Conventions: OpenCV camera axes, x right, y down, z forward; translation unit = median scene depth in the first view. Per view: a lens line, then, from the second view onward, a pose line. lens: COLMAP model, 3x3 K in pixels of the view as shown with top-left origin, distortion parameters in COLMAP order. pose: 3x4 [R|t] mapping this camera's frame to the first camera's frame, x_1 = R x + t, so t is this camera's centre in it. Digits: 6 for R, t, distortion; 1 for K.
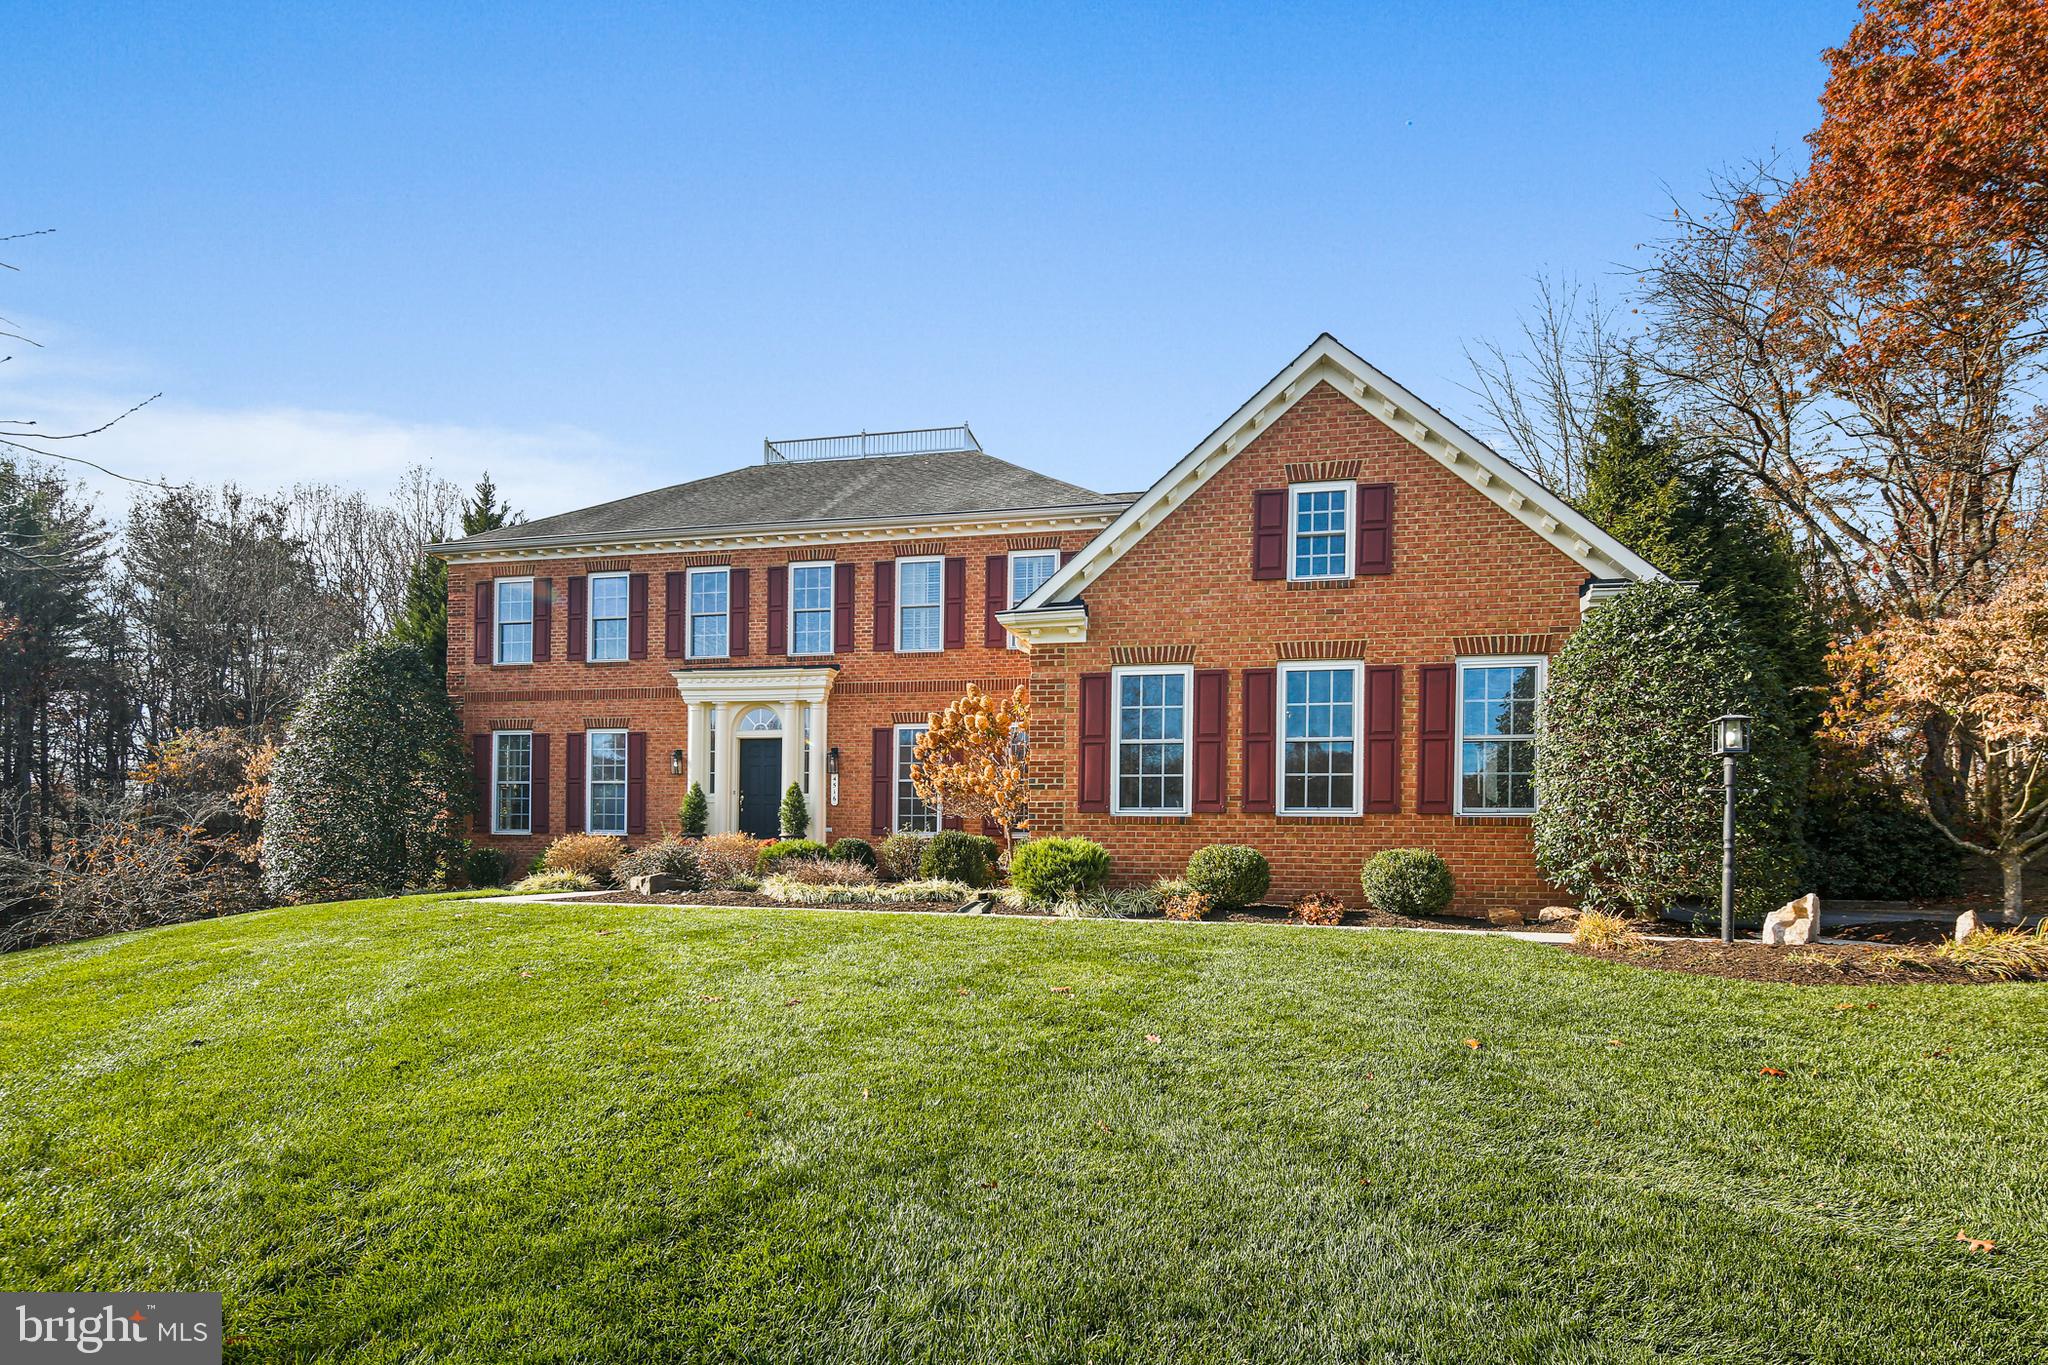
lens RADIAL K [[1000.2, 0, 1018.2], [0, 1000.2, 793.9], [0, 0, 1]] dist [0.003638, 0.000360]
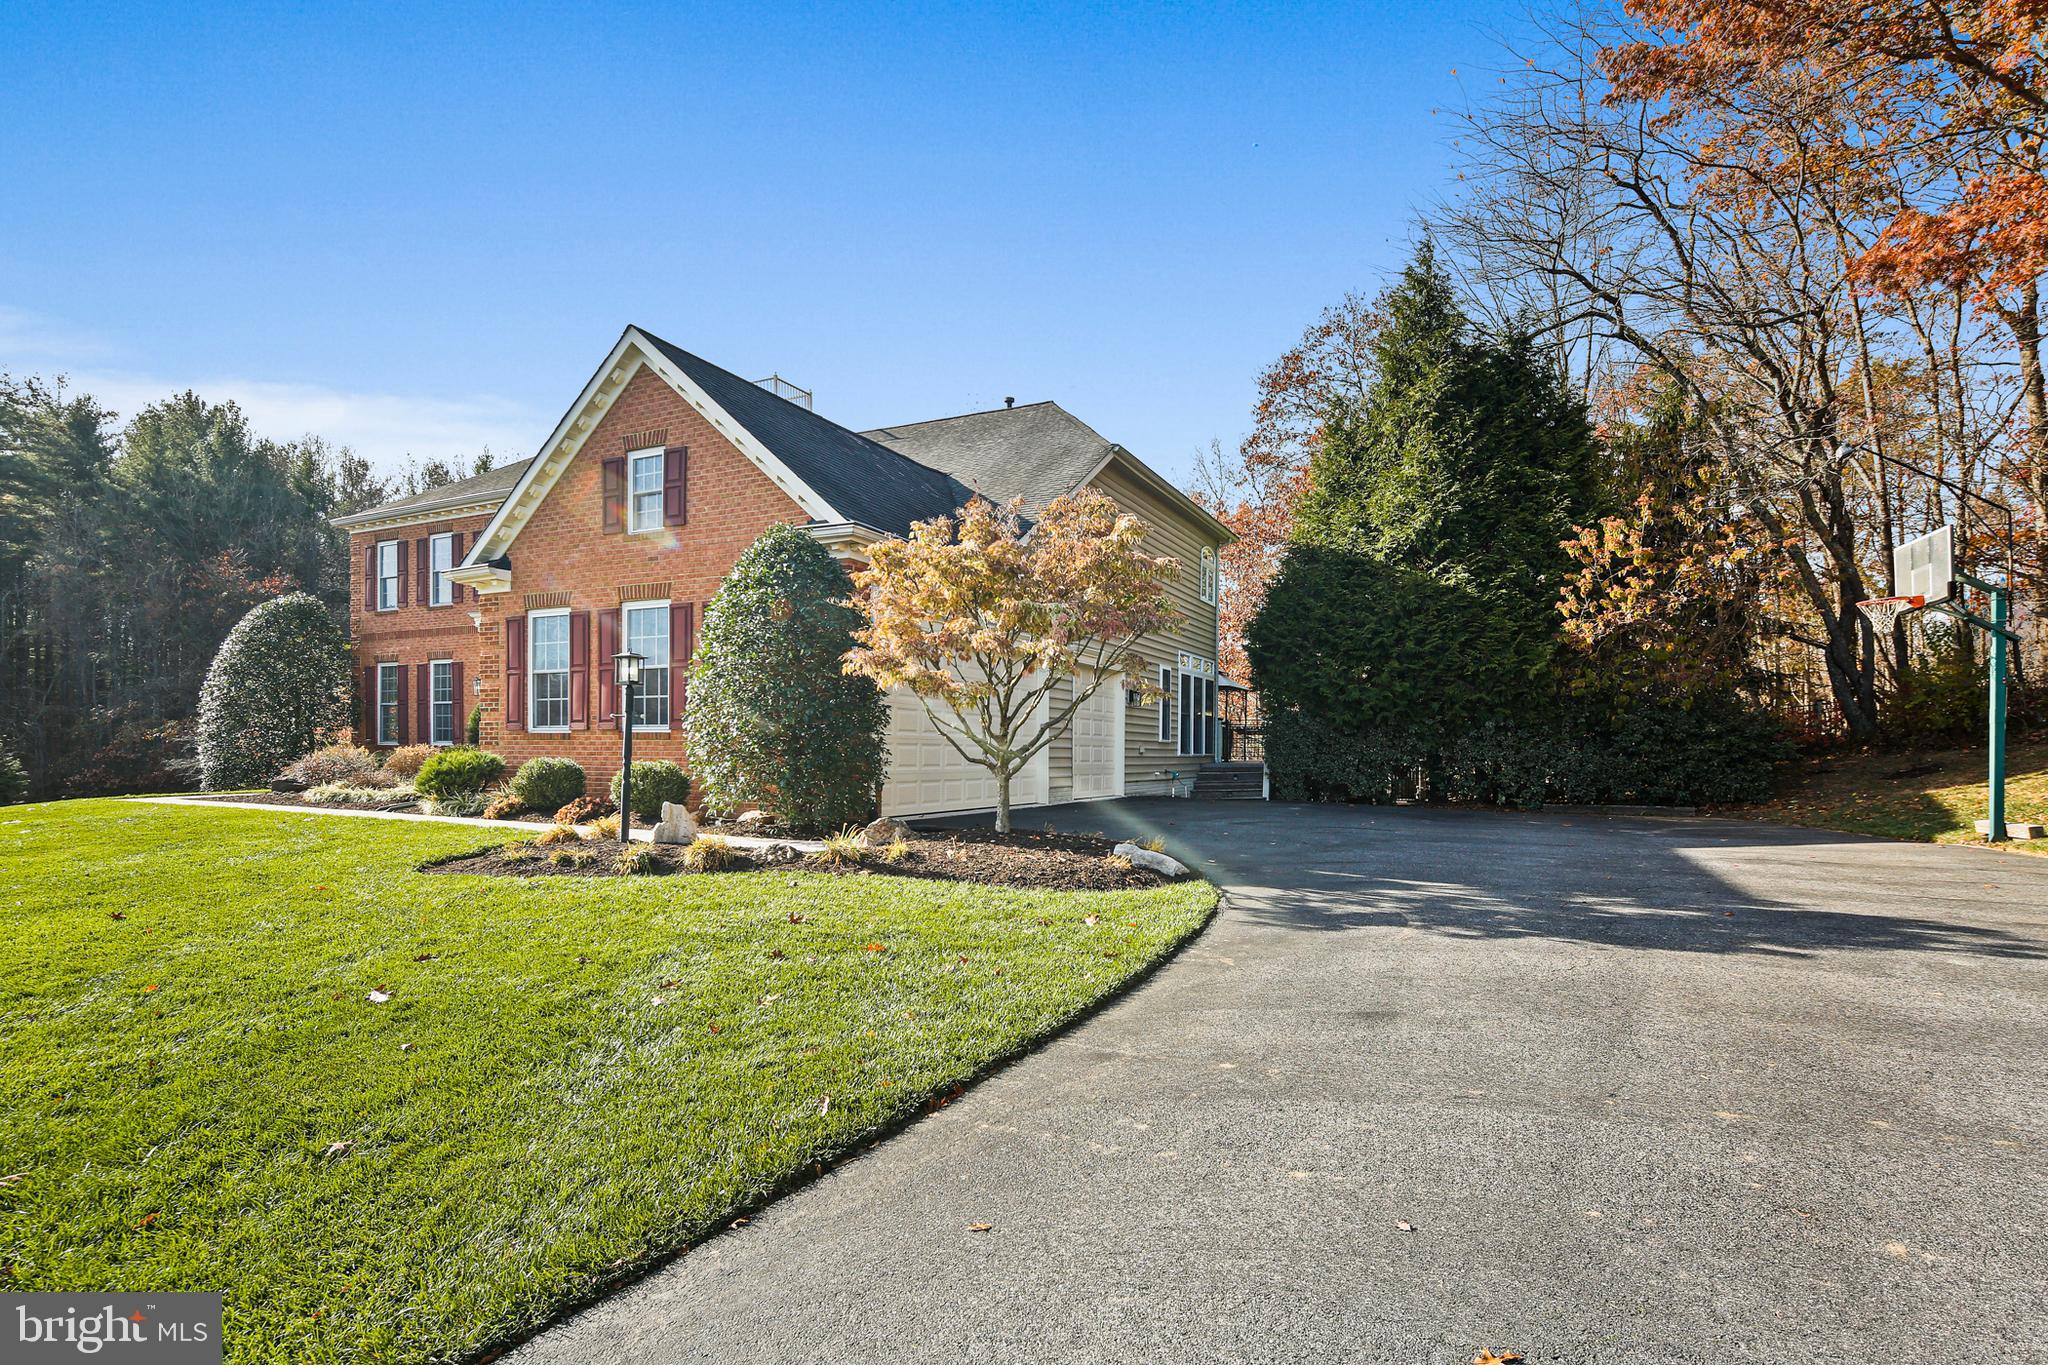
lens RADIAL K [[1000.2, 0, 1028.2], [0, 1000.2, 689.2], [0, 0, 1]] dist [0.003638, 0.000360]
pose [[0.967420, -0.021456, -0.252266, 0.600546], [0.020956, 0.999769, -0.004669, -0.007769], [0.252308, -0.000769, 0.967647, -0.017140]]
